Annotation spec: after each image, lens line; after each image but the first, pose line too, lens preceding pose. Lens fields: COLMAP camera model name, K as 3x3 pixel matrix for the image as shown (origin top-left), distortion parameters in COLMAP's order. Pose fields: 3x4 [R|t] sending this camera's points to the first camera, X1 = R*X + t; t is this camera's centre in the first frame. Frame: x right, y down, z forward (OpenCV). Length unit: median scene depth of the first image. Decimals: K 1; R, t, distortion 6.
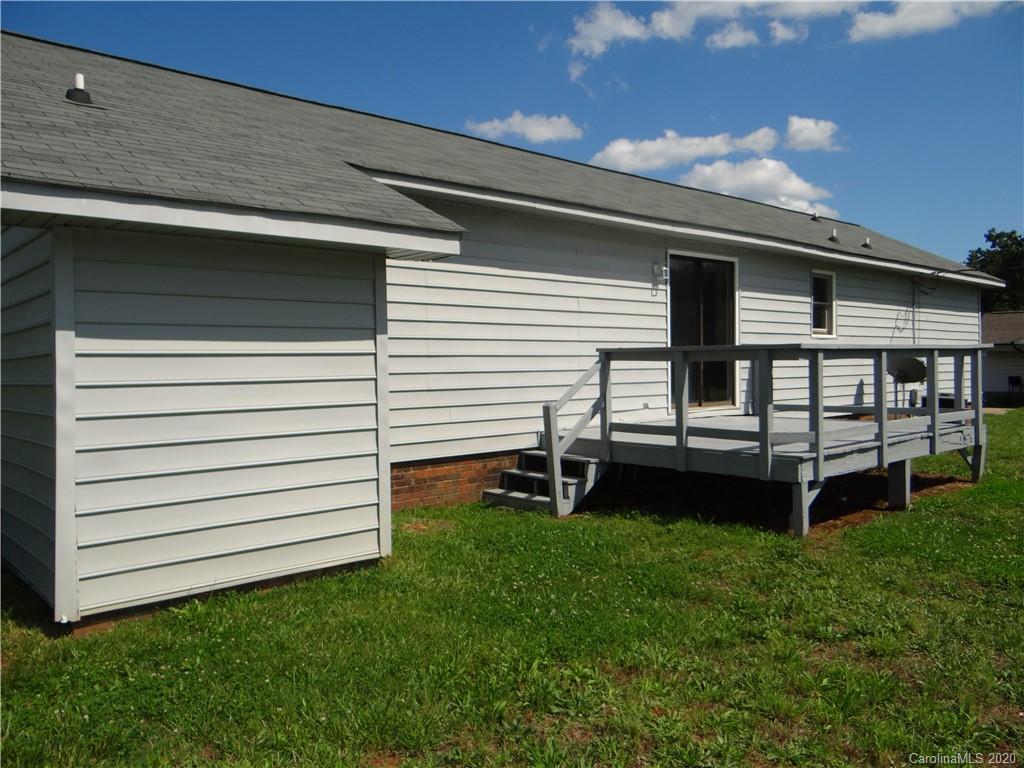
lens RADIAL K [[812.9, 0, 511.0], [0, 812.9, 389.0], [0, 0, 1]] dist [0.002427, -0.031547]
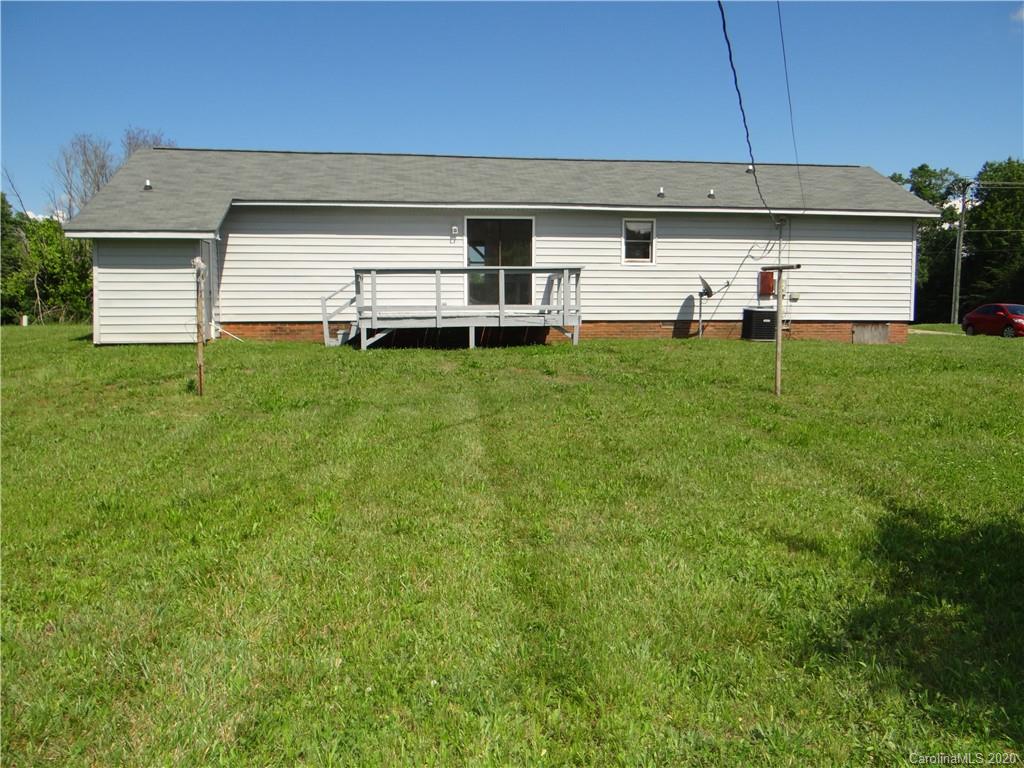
lens RADIAL K [[812.9, 0, 513.7], [0, 812.9, 380.7], [0, 0, 1]] dist [0.002427, -0.031547]
pose [[0.833189, 0.060891, -0.549625, 1.283635], [-0.024359, 0.996996, 0.073527, 0.053394], [0.552451, -0.047873, 0.832169, -0.440519]]
